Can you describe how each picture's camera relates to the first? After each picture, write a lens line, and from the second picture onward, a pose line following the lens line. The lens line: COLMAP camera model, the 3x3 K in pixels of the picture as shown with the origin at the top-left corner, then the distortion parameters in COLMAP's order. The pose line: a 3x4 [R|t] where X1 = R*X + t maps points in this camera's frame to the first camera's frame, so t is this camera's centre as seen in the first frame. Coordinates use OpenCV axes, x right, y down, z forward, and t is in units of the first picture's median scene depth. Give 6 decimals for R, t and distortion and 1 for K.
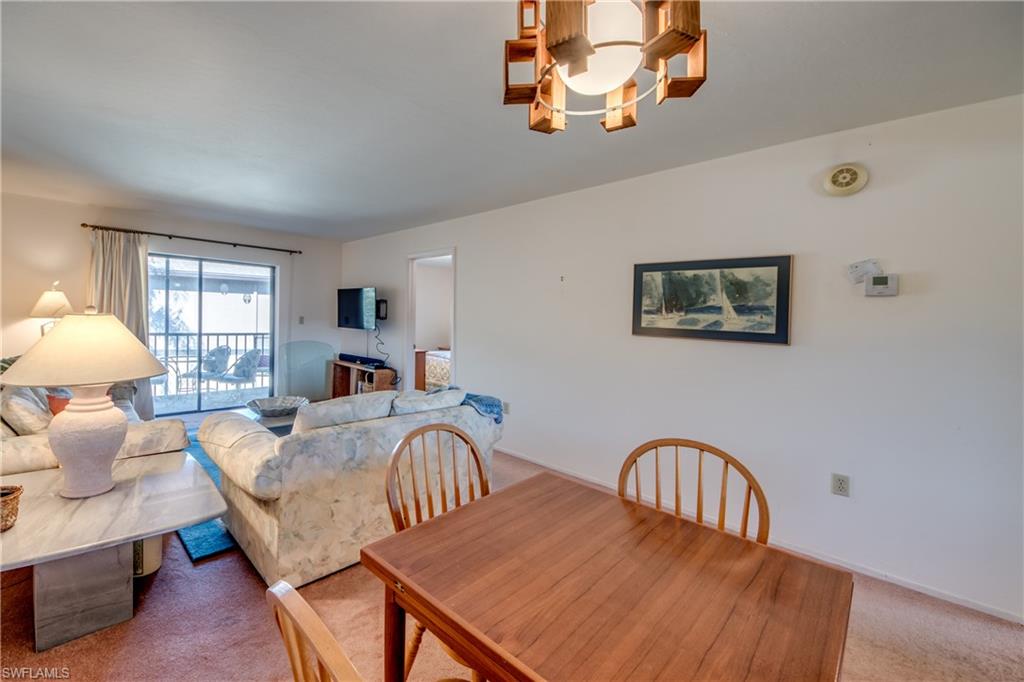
lens RADIAL K [[398.2, 0, 470.0], [0, 398.2, 336.6], [0, 0, 1]] dist [0.014201, -0.028713]
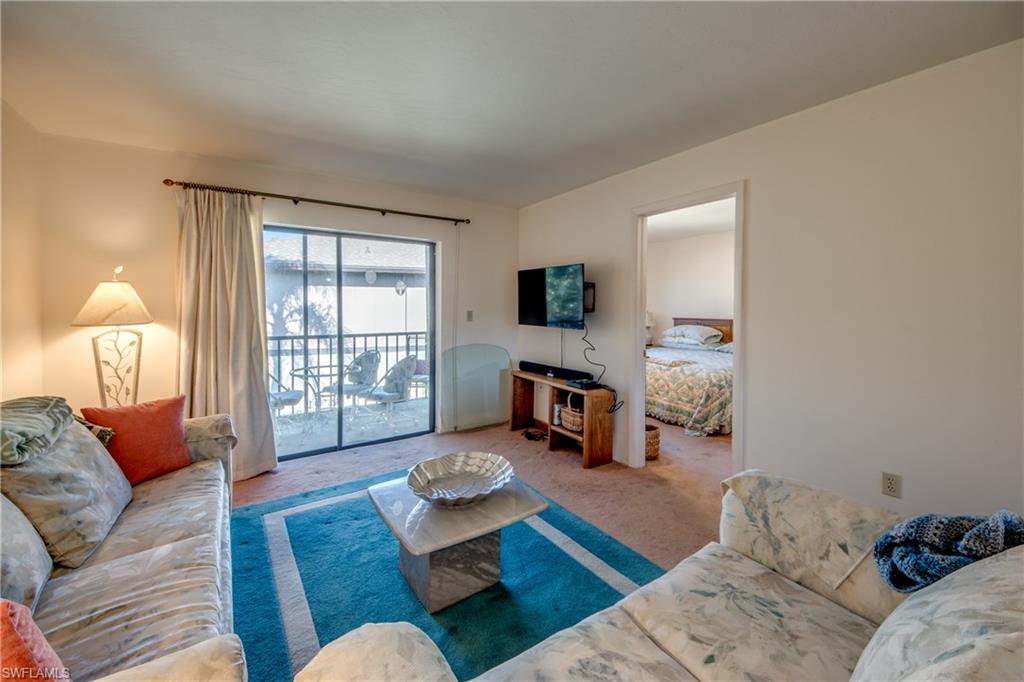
lens RADIAL K [[400.0, 0, 541.0], [0, 400.0, 317.0], [0, 0, 1]] dist [0.000409, -0.015052]
pose [[0.986997, -0.024344, -0.158884, -0.198246], [0.020809, 0.999498, -0.023878, -0.021313], [0.159386, 0.020261, 0.987008, 0.335477]]
